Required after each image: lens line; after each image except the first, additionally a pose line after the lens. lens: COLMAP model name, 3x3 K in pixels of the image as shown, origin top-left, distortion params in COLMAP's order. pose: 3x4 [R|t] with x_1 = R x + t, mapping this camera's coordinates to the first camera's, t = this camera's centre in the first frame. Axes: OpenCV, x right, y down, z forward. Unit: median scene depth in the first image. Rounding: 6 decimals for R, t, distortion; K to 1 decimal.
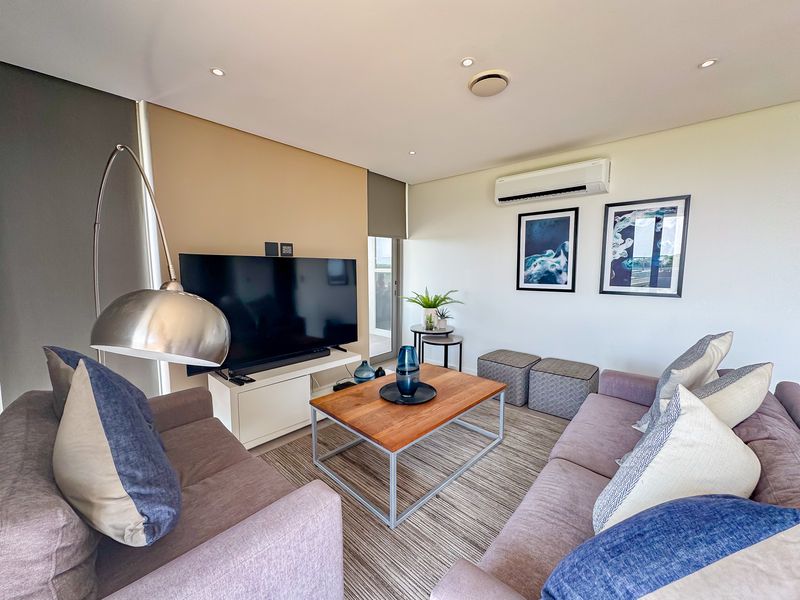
lens RADIAL K [[318.1, 0, 400.0], [0, 318.1, 300.0], [0, 0, 1]] dist [-0.000789, -0.000060]
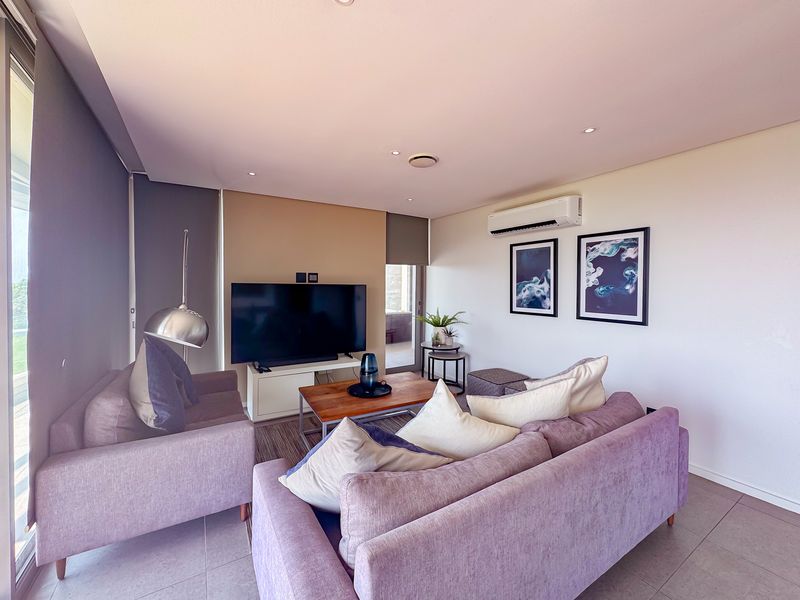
lens RADIAL K [[318.9, 0, 397.8], [0, 318.9, 290.2], [0, 0, 1]] dist [-0.000552, -0.000066]
pose [[0.959781, 0.010809, -0.280540, 0.332356], [-0.035076, 0.996046, -0.081623, -0.008036], [0.278549, 0.088180, 0.956365, -0.166114]]
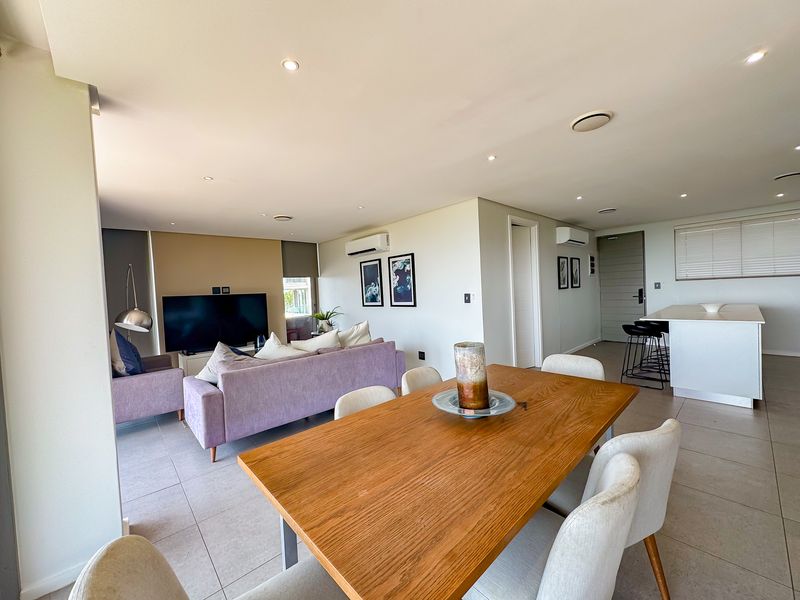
lens RADIAL K [[318.0, 0, 397.5], [0, 318.0, 301.3], [0, 0, 1]] dist [-0.001172, -0.000065]
pose [[0.992572, -0.042625, -0.113947, 0.812215], [0.034635, 0.996860, -0.071203, 0.073186], [0.116624, 0.066727, 0.990932, -0.703219]]
